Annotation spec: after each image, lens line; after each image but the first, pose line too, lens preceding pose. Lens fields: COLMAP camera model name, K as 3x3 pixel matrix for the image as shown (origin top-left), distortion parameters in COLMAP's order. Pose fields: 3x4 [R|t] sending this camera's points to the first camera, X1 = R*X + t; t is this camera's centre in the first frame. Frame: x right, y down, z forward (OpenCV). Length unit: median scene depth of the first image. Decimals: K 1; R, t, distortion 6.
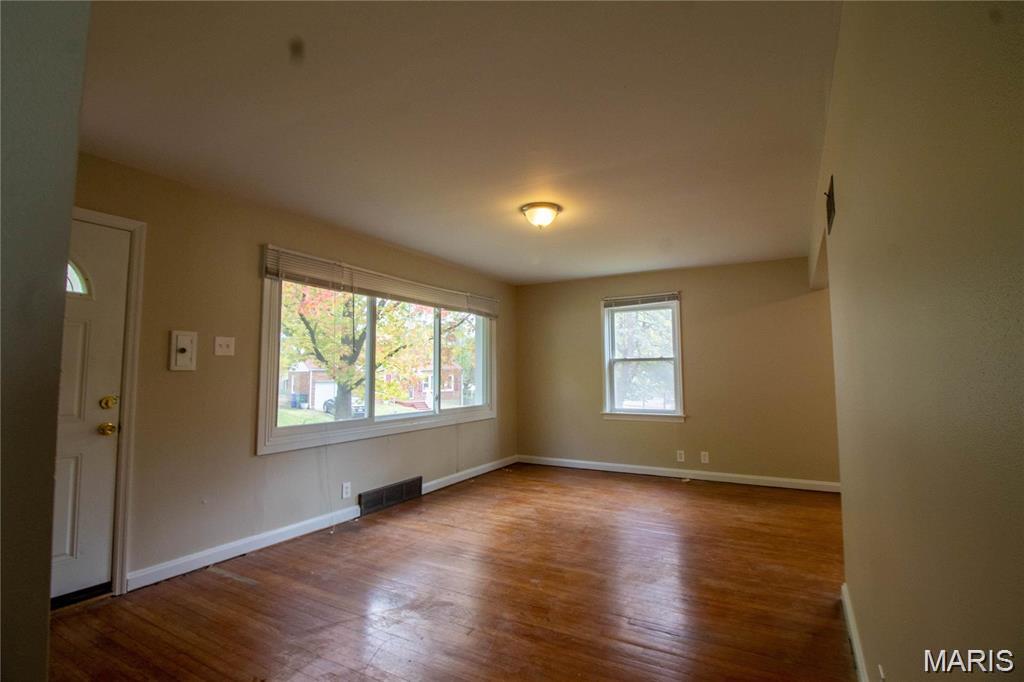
lens RADIAL K [[491.2, 0, 515.2], [0, 491.2, 328.1], [0, 0, 1]] dist [0.000131, -0.013454]
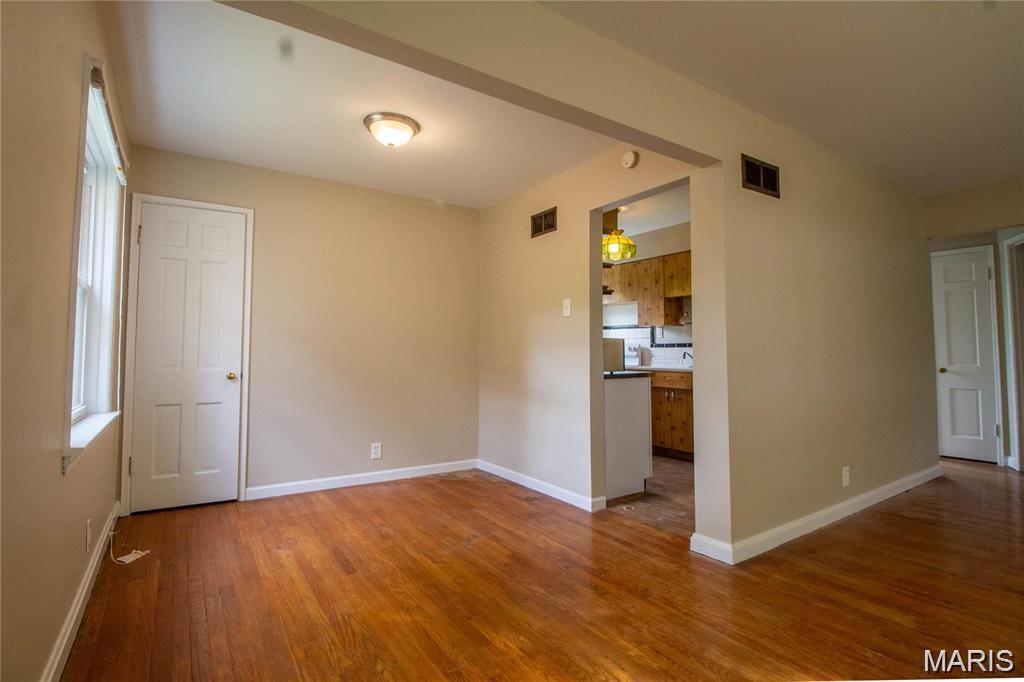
lens RADIAL K [[491.2, 0, 515.2], [0, 491.2, 328.1], [0, 0, 1]] dist [0.000131, -0.013454]
pose [[-0.894175, 0.026966, 0.446904, 0.397238], [-0.035579, 0.990748, -0.130967, 0.161484], [-0.446301, -0.133008, -0.884943, 1.334306]]
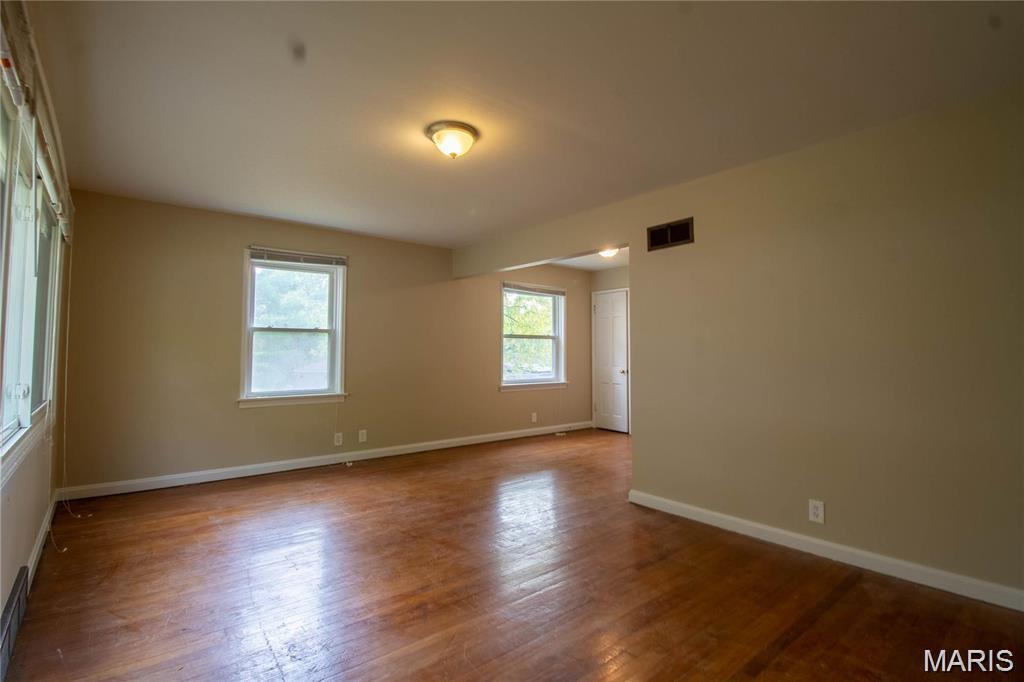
lens RADIAL K [[491.2, 0, 515.2], [0, 491.2, 328.1], [0, 0, 1]] dist [0.000131, -0.013454]
pose [[0.362519, 0.050589, 0.930602, -0.540701], [-0.087095, 0.995995, -0.020216, 0.066200], [-0.927898, -0.073722, 0.365473, 0.531743]]
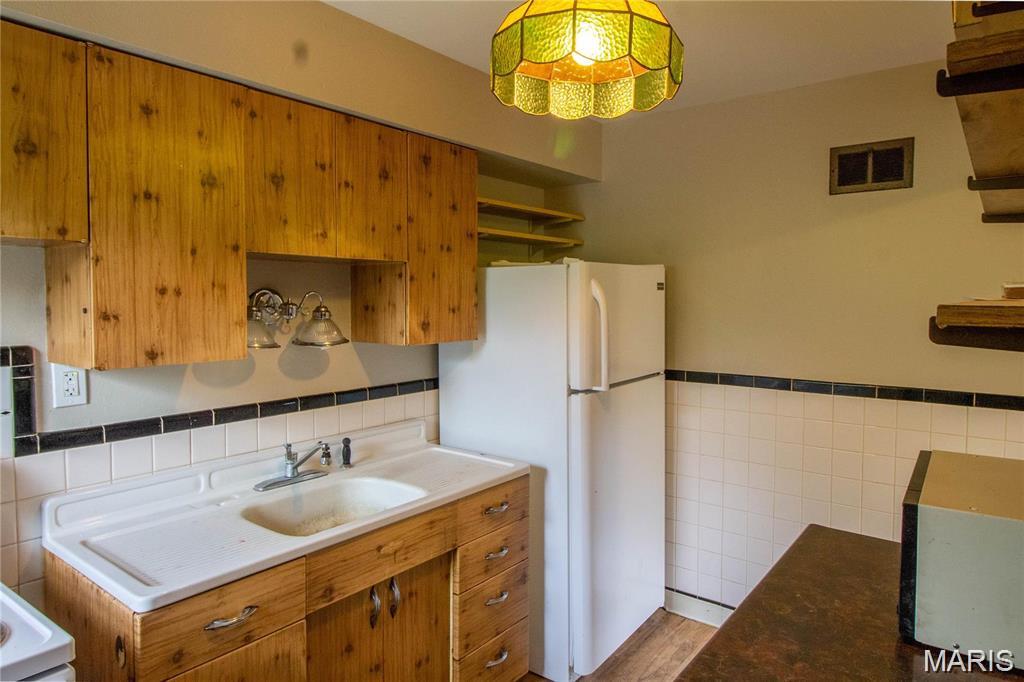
lens RADIAL K [[640.2, 0, 512.1], [0, 640.2, 323.5], [0, 0, 1]] dist [0.003088, 0.001388]
pose [[-0.152710, 0.048840, -0.987063, 1.049095], [0.085861, 0.995657, 0.035982, -0.060515], [0.984534, -0.079256, -0.156240, 0.229054]]
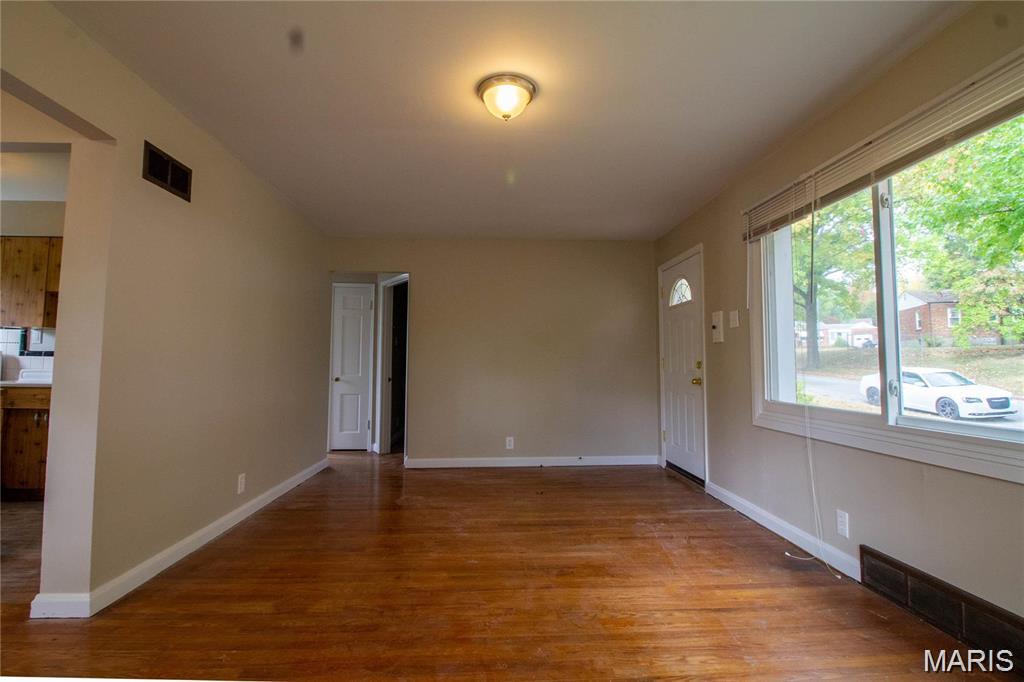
lens RADIAL K [[491.2, 0, 515.2], [0, 491.2, 328.1], [0, 0, 1]] dist [0.000131, -0.013454]
pose [[-0.842842, -0.041021, -0.536595, 0.344915], [0.046180, 0.987900, -0.148058, 0.161255], [0.536176, -0.149569, -0.830749, 1.336366]]
